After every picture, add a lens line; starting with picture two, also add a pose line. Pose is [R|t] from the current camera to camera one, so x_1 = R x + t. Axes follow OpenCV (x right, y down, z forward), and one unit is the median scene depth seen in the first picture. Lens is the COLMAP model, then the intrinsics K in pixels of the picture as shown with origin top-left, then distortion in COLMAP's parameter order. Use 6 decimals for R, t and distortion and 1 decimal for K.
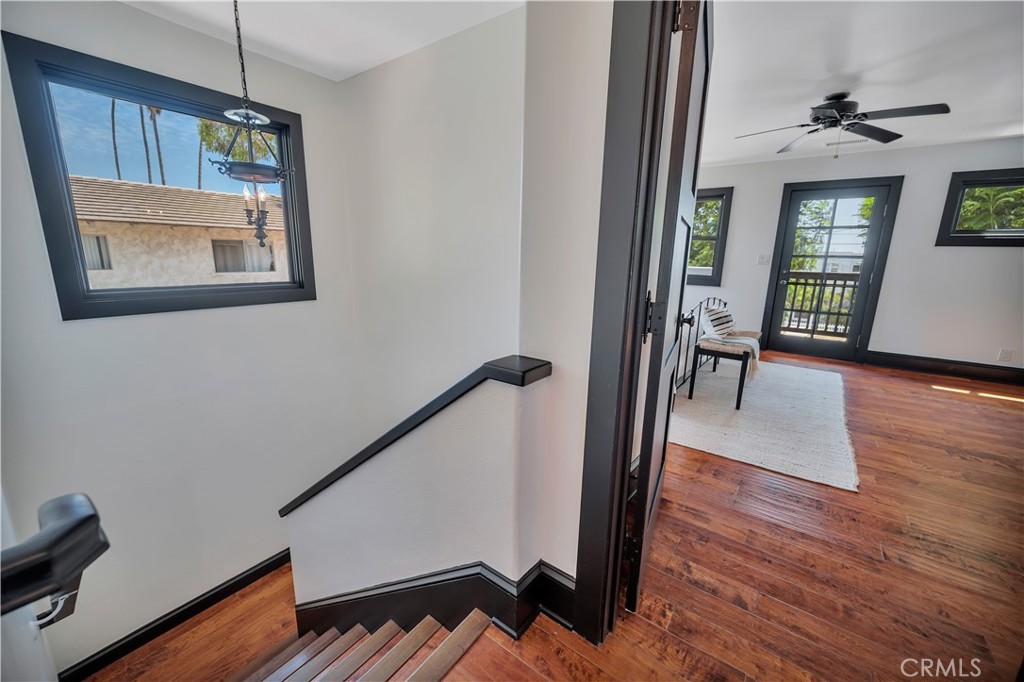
lens RADIAL K [[405.1, 0, 509.4], [0, 405.1, 341.1], [0, 0, 1]] dist [-0.002376, -0.000283]
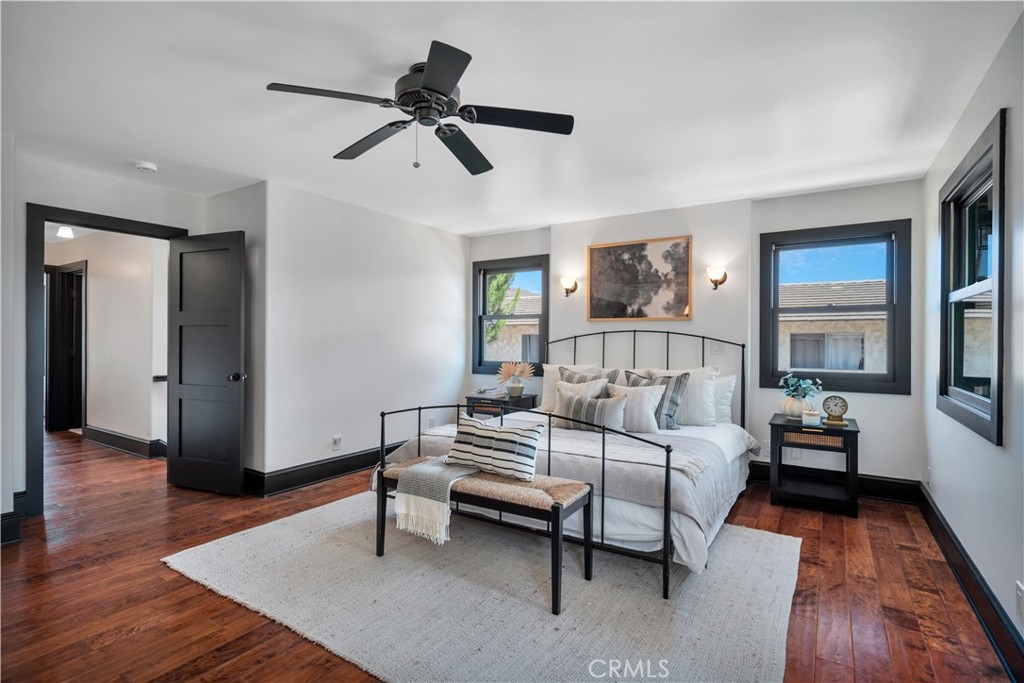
lens RADIAL K [[499.8, 0, 508.9], [0, 499.8, 341.8], [0, 0, 1]] dist [-0.000612, 0.000557]
pose [[0.072670, -0.015790, -0.997231, 1.101369], [-0.215105, 0.976095, -0.031131, -0.158928], [0.973883, 0.216772, 0.067536, 0.827750]]
